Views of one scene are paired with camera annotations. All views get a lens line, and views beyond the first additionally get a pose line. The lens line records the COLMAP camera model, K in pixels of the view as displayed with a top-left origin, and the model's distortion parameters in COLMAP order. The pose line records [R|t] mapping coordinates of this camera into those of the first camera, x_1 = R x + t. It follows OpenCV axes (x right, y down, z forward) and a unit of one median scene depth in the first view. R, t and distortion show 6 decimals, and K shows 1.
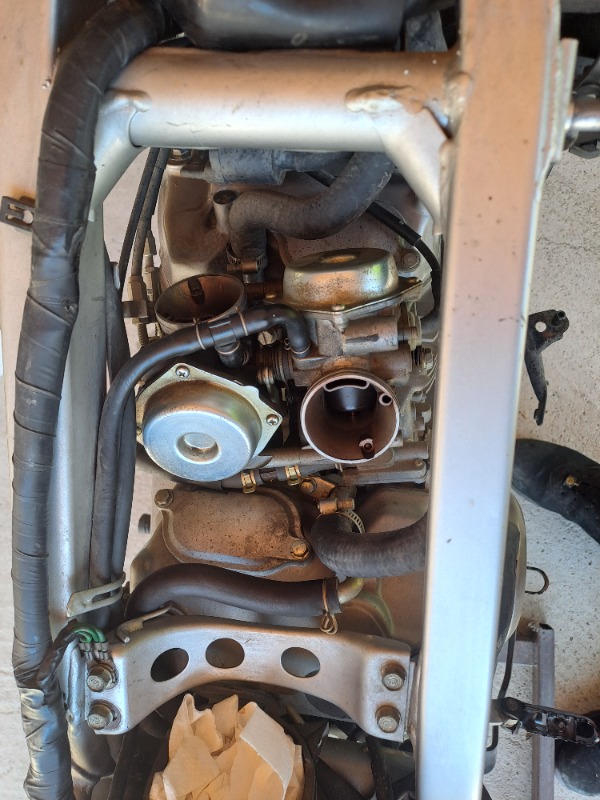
lens RADIAL K [[627.4, 0, 293.6], [0, 627.4, 401.7], [0, 0, 1]] dist [0.044108, -0.054875]
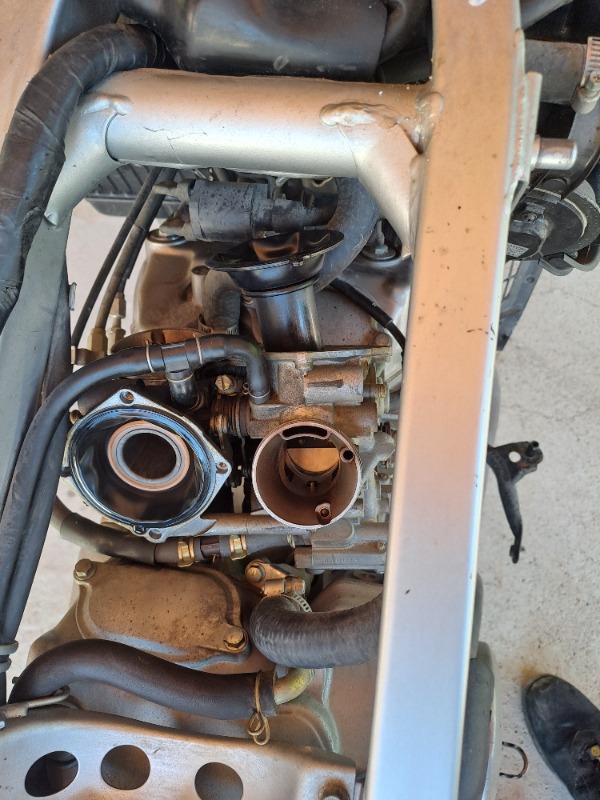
lens RADIAL K [[627.4, 0, 302.5], [0, 627.4, 397.1], [0, 0, 1]] dist [0.044108, -0.054875]
pose [[0.994819, 0.096532, 0.031874, 0.045510], [-0.083462, 0.954575, -0.286044, 0.179718], [-0.058039, 0.281902, 0.957686, 0.108614]]
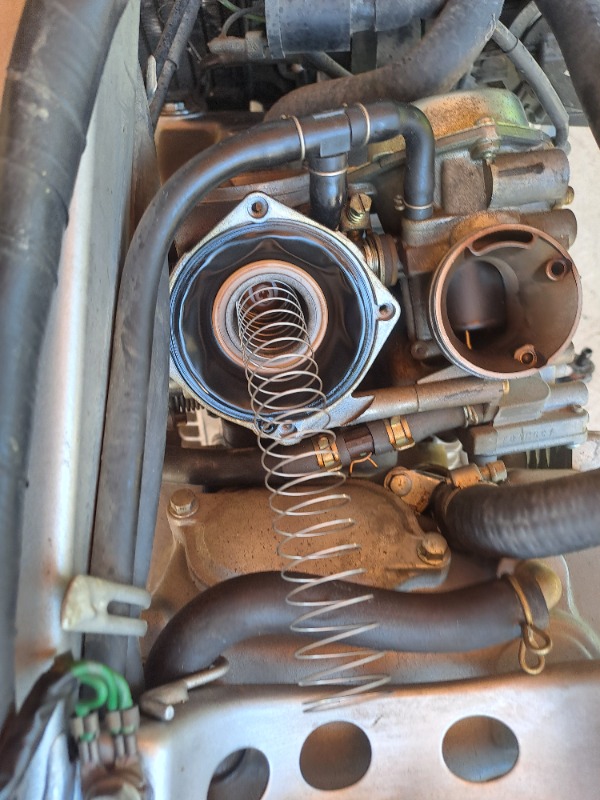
lens RADIAL K [[627.4, 0, 302.5], [0, 627.4, 399.3], [0, 0, 1]] dist [0.044108, -0.054875]
pose [[0.981353, -0.030415, 0.189790, -0.247741], [0.092691, 0.939891, -0.328654, 0.319726], [-0.168386, 0.340118, 0.925184, 0.466141]]
